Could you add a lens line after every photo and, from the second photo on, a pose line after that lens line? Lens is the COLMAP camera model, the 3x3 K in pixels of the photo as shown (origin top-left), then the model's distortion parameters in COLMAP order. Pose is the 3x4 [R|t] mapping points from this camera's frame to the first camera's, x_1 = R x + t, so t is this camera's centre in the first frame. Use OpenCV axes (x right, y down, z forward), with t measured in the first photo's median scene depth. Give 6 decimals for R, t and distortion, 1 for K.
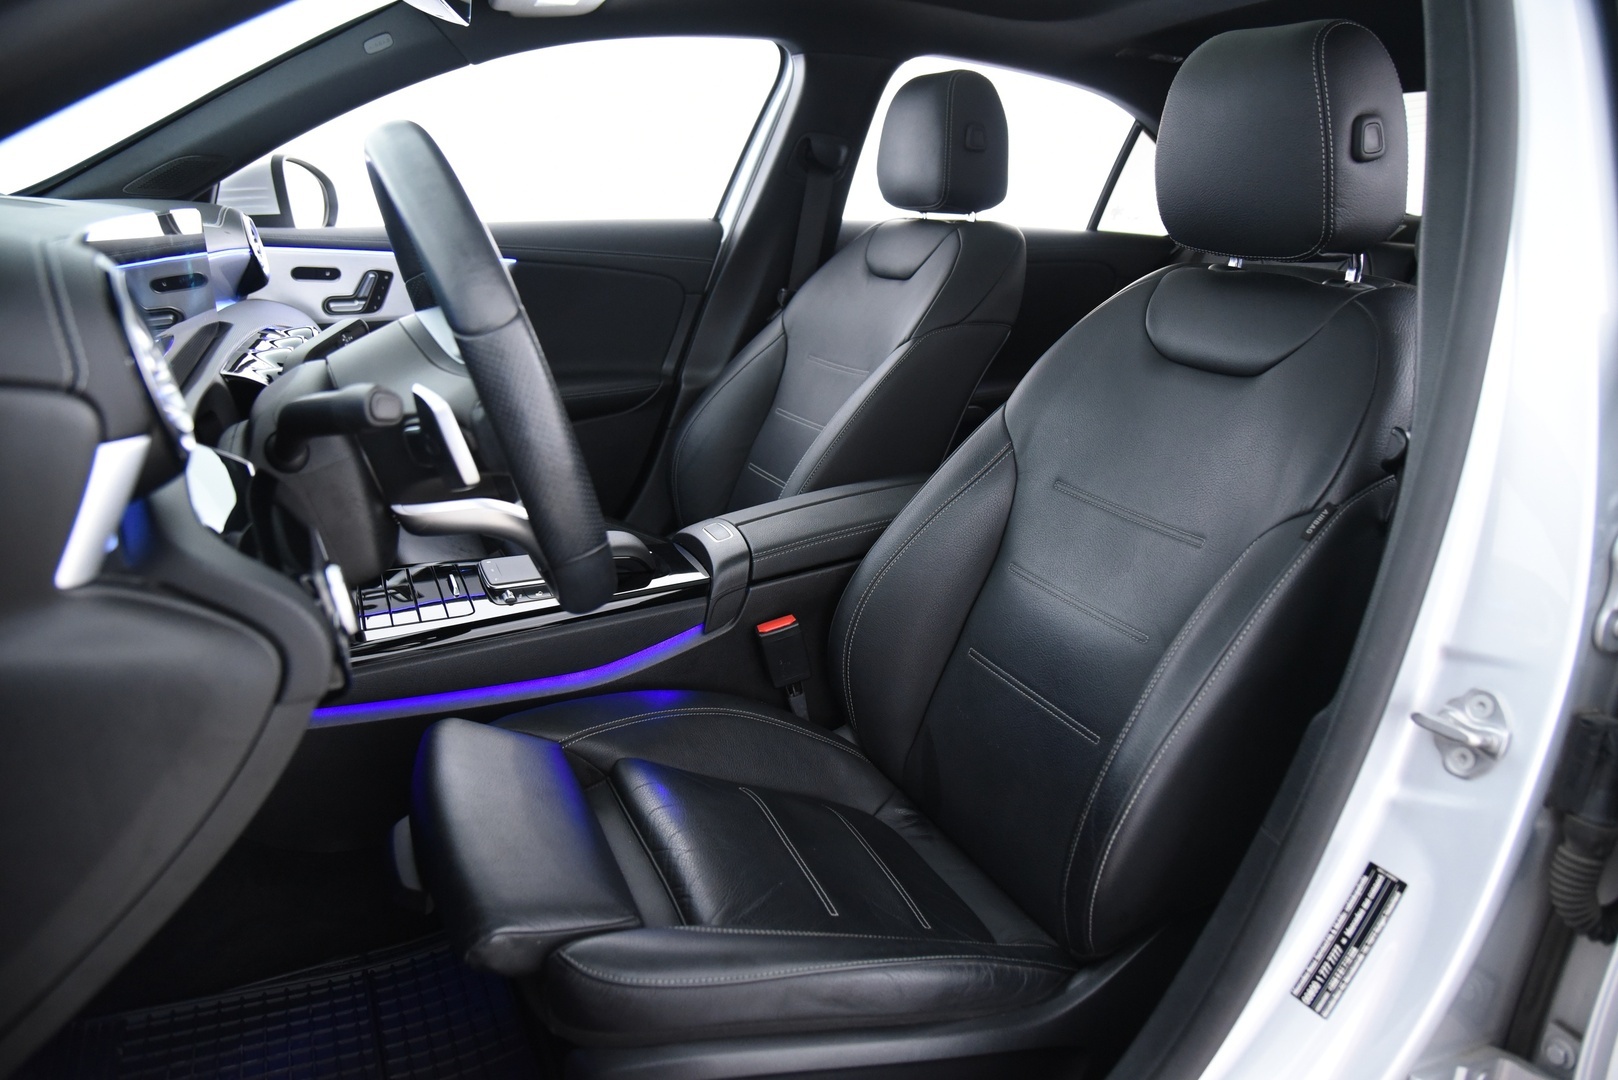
lens RADIAL K [[1117.3, 0, 813.2], [0, 1117.3, 546.0], [0, 0, 1]] dist [-0.089776, 0.030819]
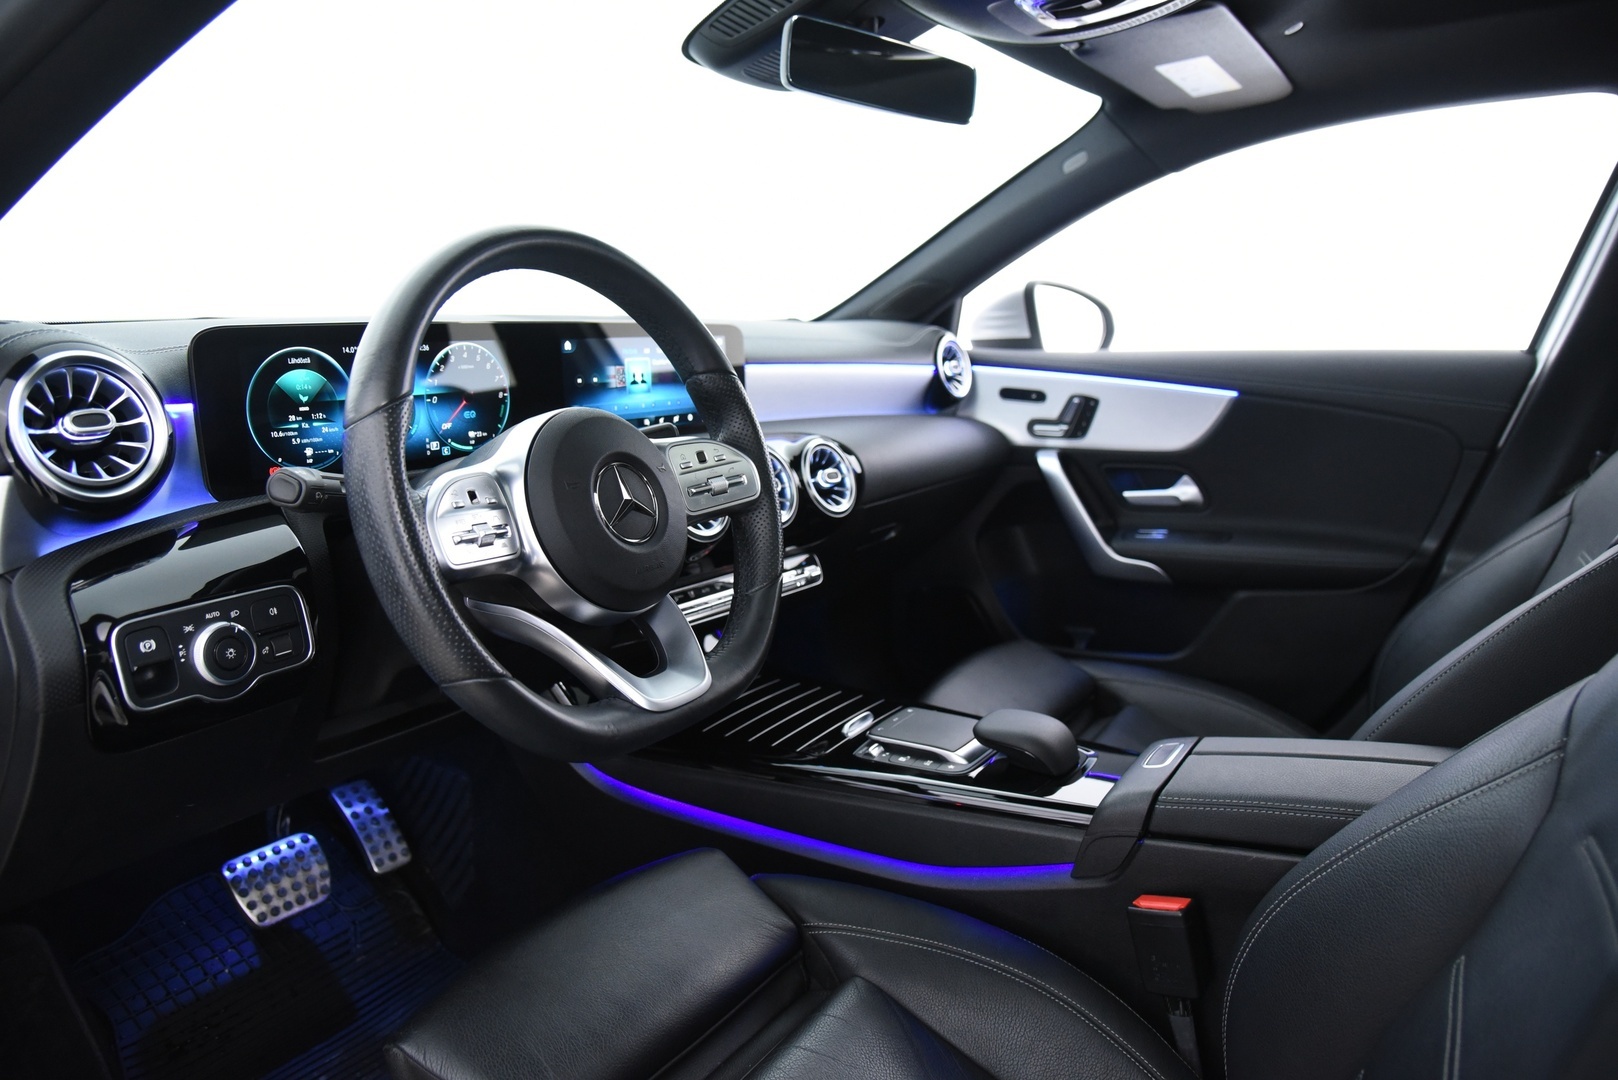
lens RADIAL K [[1117.3, 0, 812.7], [0, 1117.3, 537.9], [0, 0, 1]] dist [-0.089776, 0.030819]
pose [[0.547795, 0.133338, -0.825918, 0.284969], [-0.240331, 0.970687, -0.002691, -0.072013], [0.801350, 0.199968, 0.563783, 0.292897]]
